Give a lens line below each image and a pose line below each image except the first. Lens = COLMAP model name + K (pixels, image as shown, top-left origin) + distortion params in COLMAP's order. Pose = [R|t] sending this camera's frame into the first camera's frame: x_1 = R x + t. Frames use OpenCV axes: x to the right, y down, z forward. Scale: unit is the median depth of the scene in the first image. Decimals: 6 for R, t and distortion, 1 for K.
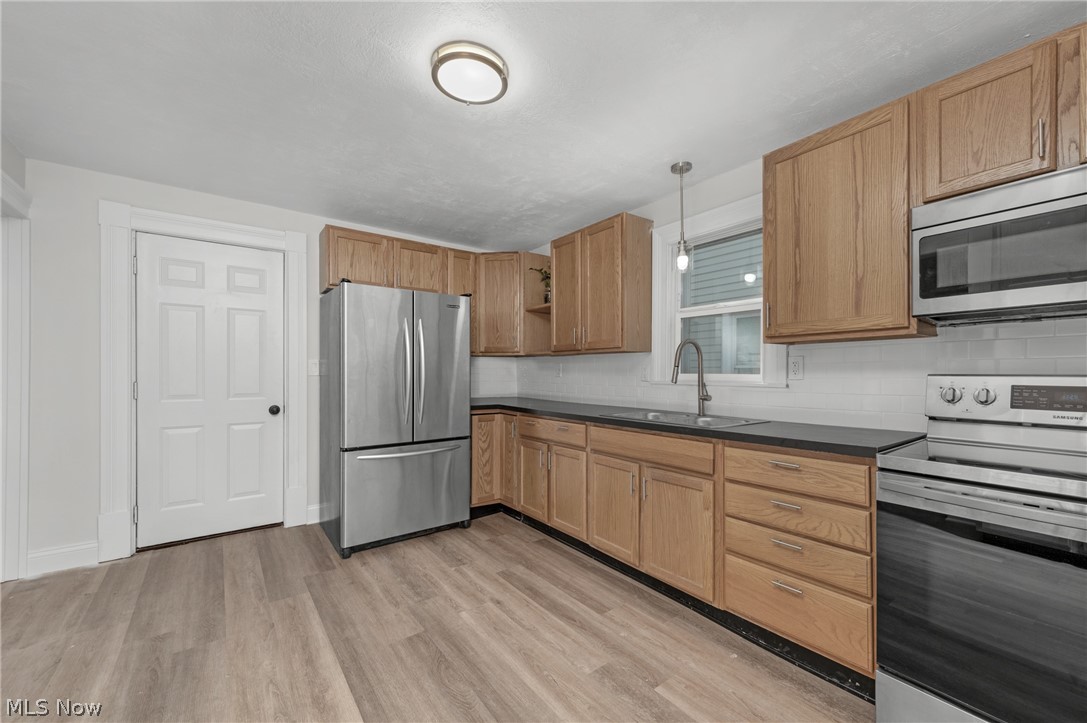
lens RADIAL K [[469.6, 0, 538.2], [0, 469.6, 372.4], [0, 0, 1]] dist [0.011073, -0.006948]
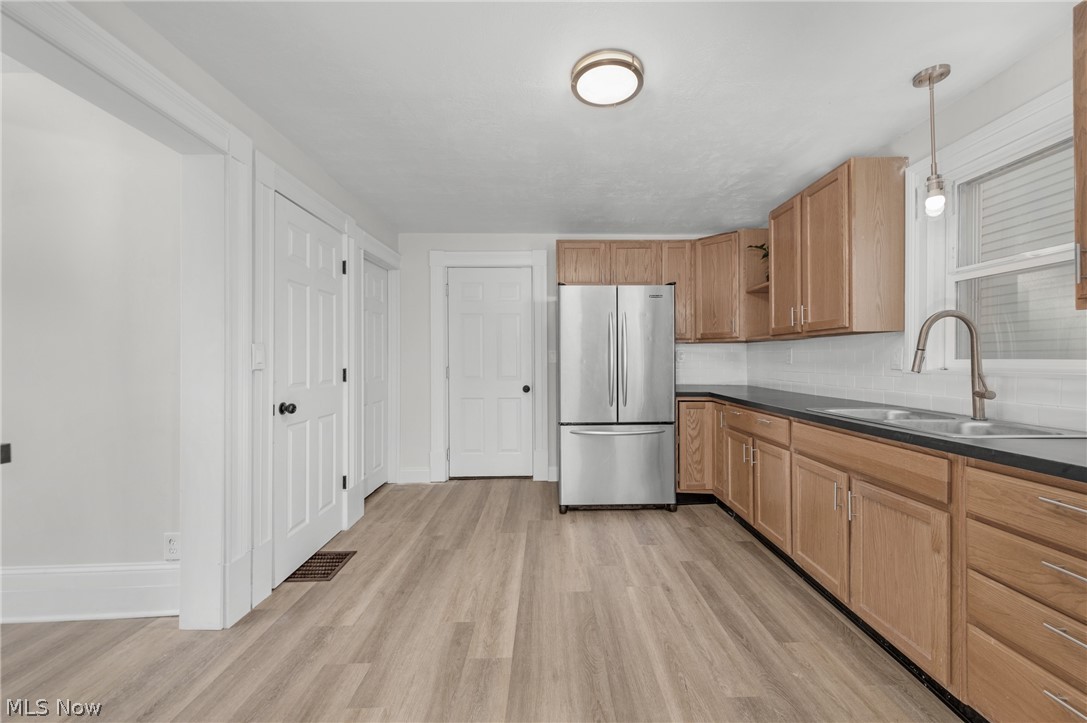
lens RADIAL K [[424.4, 0, 514.6], [0, 424.4, 360.6], [0, 0, 1]] dist [0.010582, -0.005489]
pose [[0.783135, -0.003706, -0.621841, 0.203339], [0.004459, 0.999990, -0.000343, 0.001817], [0.621836, -0.002504, 0.783143, 0.083284]]
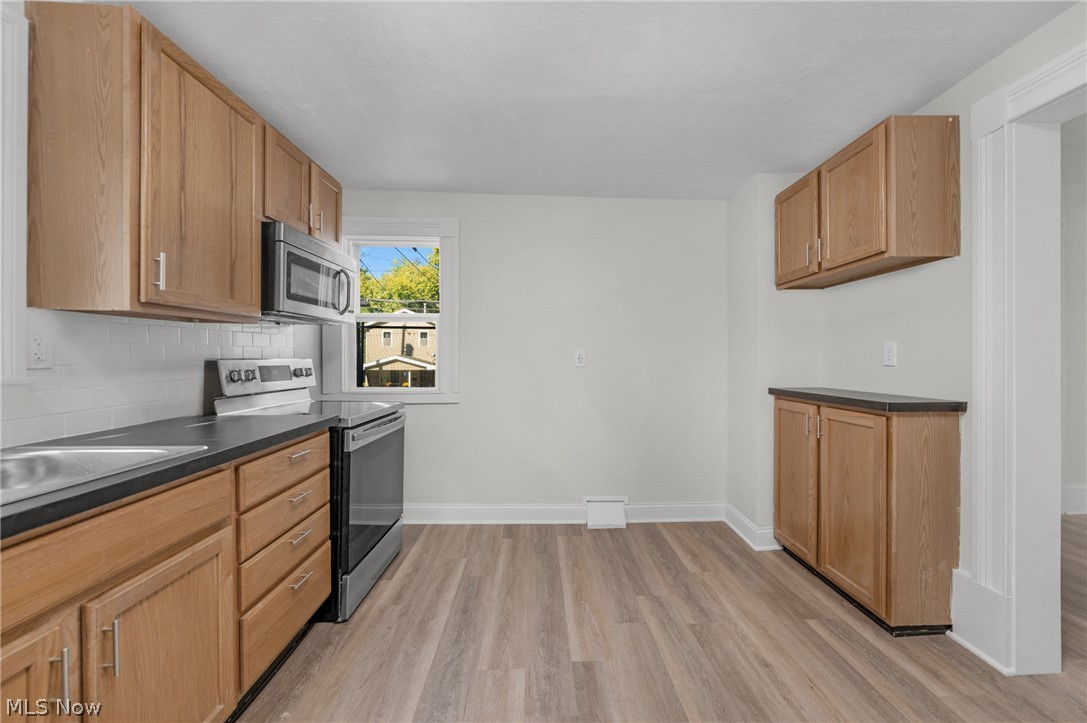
lens RADIAL K [[430.2, 0, 585.0], [0, 430.2, 361.6], [0, 0, 1]] dist [0.004327, -0.000457]
pose [[-0.887403, -0.003140, 0.460985, -0.254124], [0.000982, 0.999962, 0.008701, 0.000324], [-0.460994, 0.008173, -0.887366, 1.007448]]
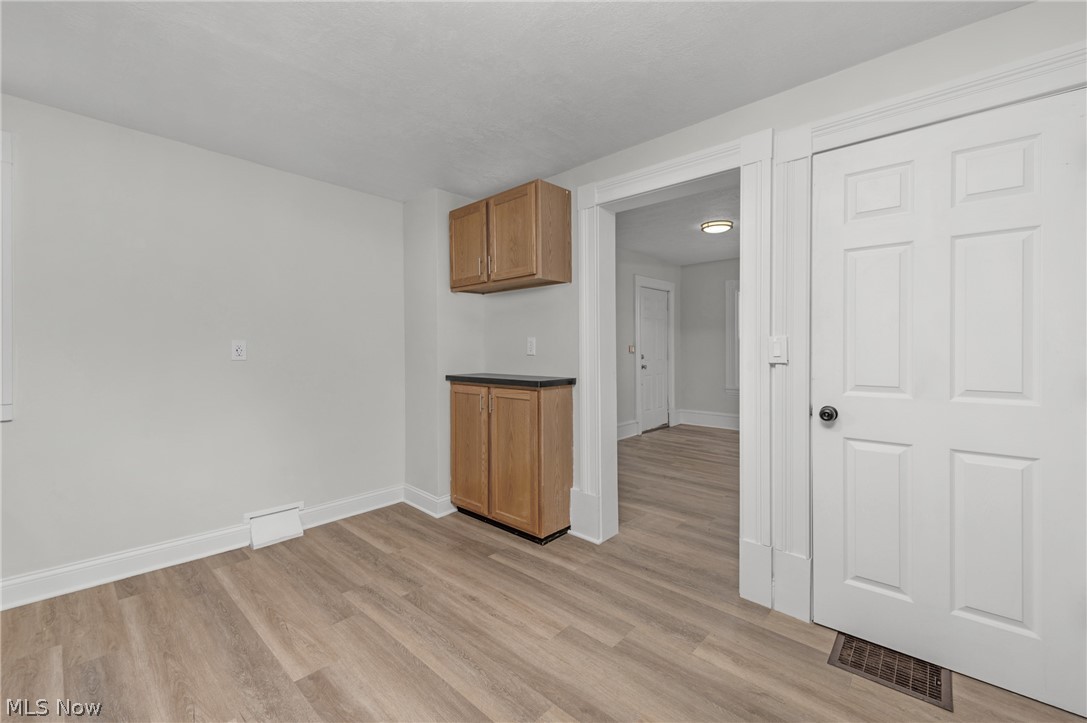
lens RADIAL K [[416.7, 0, 551.5], [0, 416.7, 350.6], [0, 0, 1]] dist [0.015903, -0.005362]
pose [[-0.962024, 0.003680, -0.272939, -0.122615], [0.002368, 0.999984, 0.005134, -0.001599], [0.272953, 0.004293, -0.962018, 1.098268]]
